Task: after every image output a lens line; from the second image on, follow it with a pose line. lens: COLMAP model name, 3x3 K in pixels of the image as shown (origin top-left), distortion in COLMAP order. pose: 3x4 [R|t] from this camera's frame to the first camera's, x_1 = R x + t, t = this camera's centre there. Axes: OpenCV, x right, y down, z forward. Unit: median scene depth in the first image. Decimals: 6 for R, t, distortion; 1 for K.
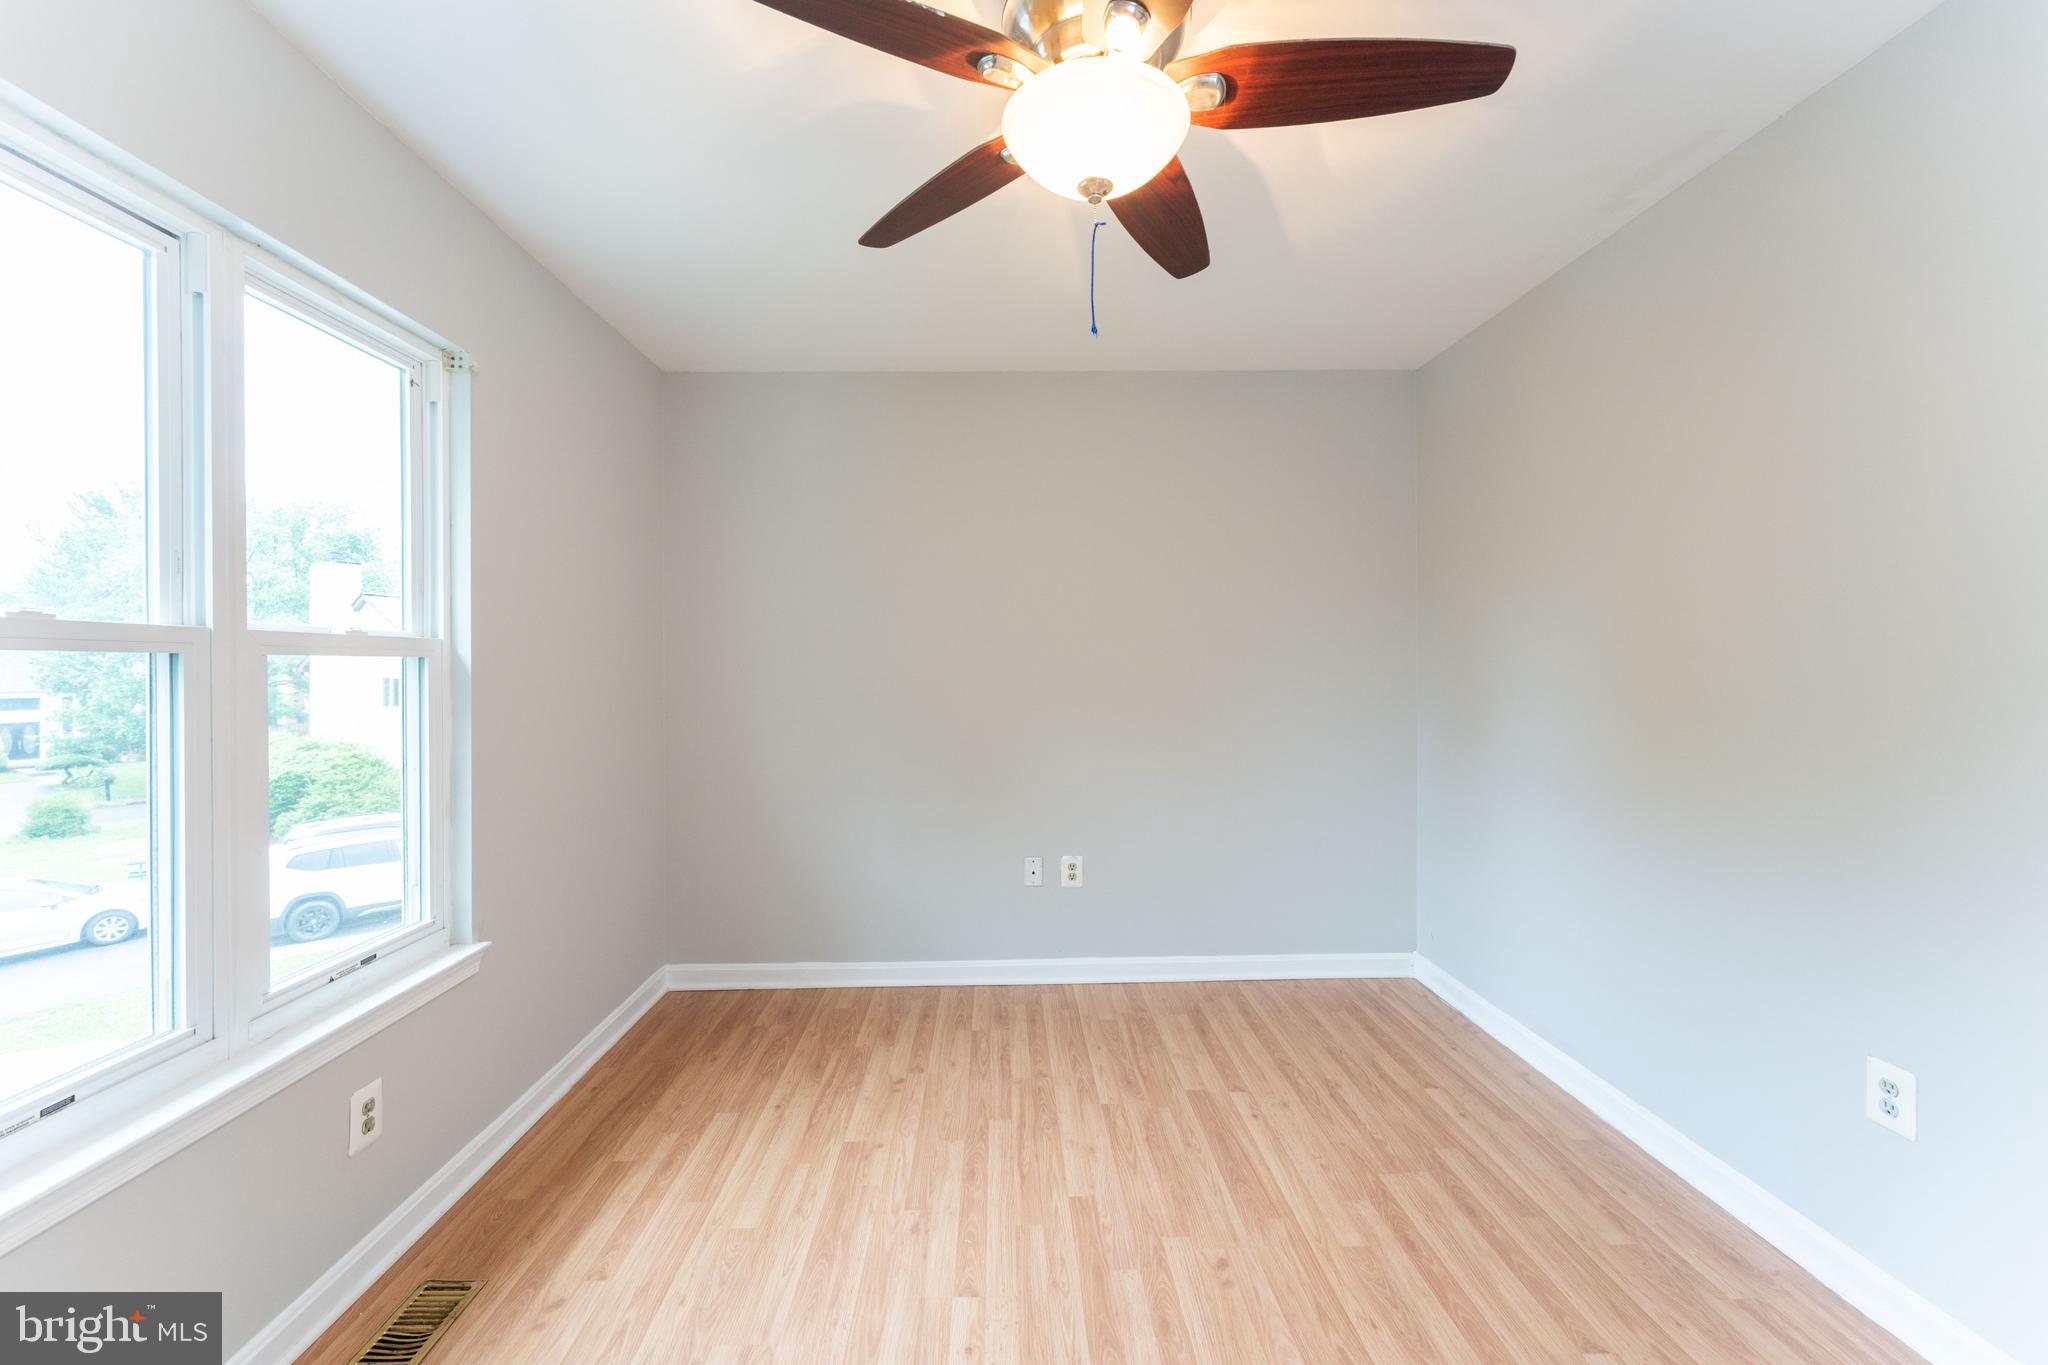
lens RADIAL K [[833.2, 0, 1016.4], [0, 833.2, 683.1], [0, 0, 1]] dist [-0.000720, -0.000272]
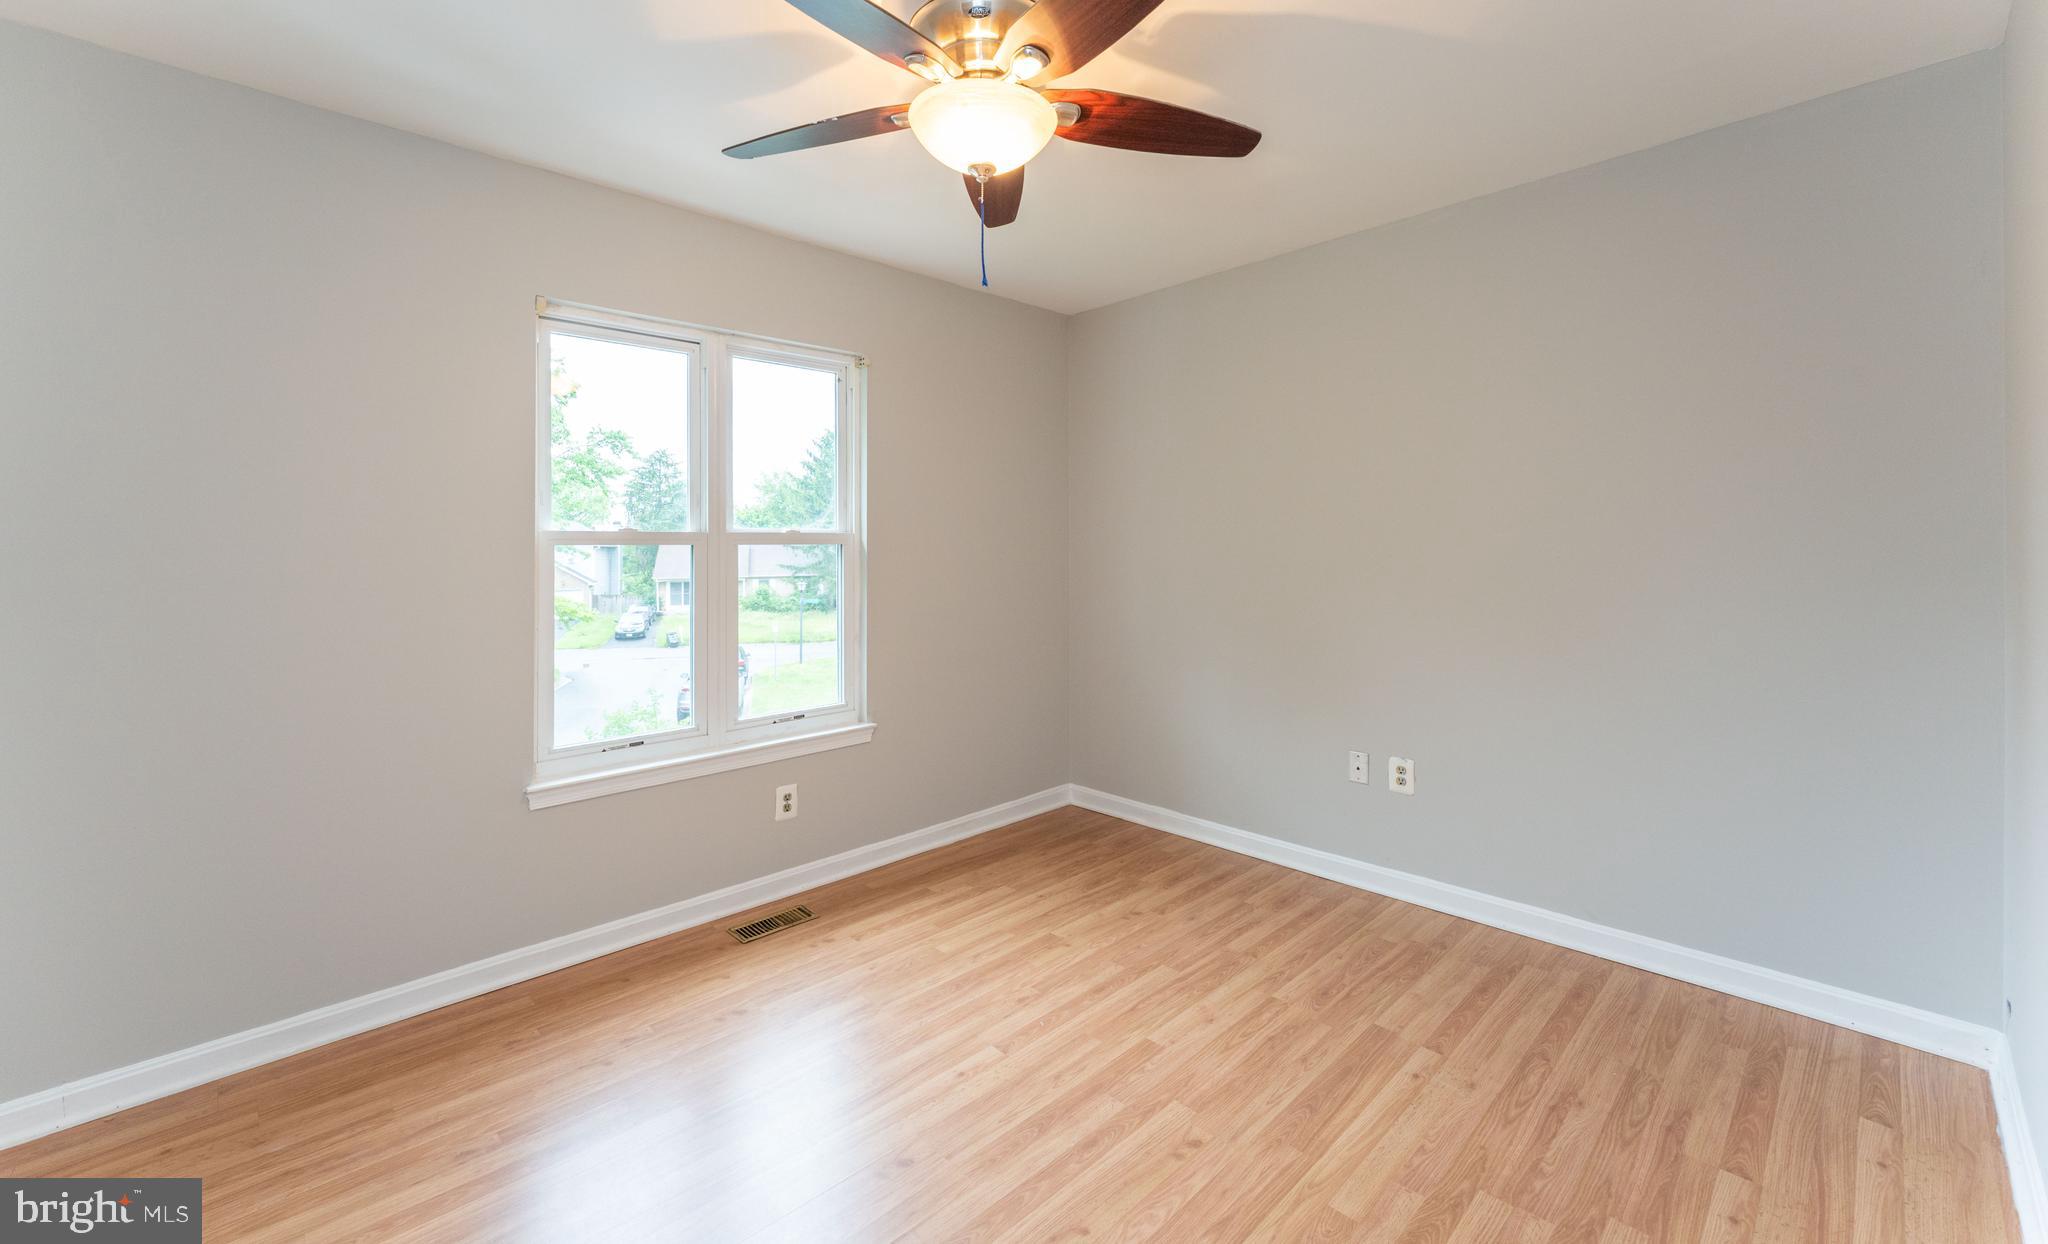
lens RADIAL K [[830.3, 0, 1016.8], [0, 830.3, 561.1], [0, 0, 1]] dist [-0.000469, -0.000017]
pose [[0.673435, 0.011042, -0.739164, 0.640759], [-0.011350, 0.999925, 0.004597, -0.007912], [0.739159, 0.005294, 0.673510, 0.122097]]
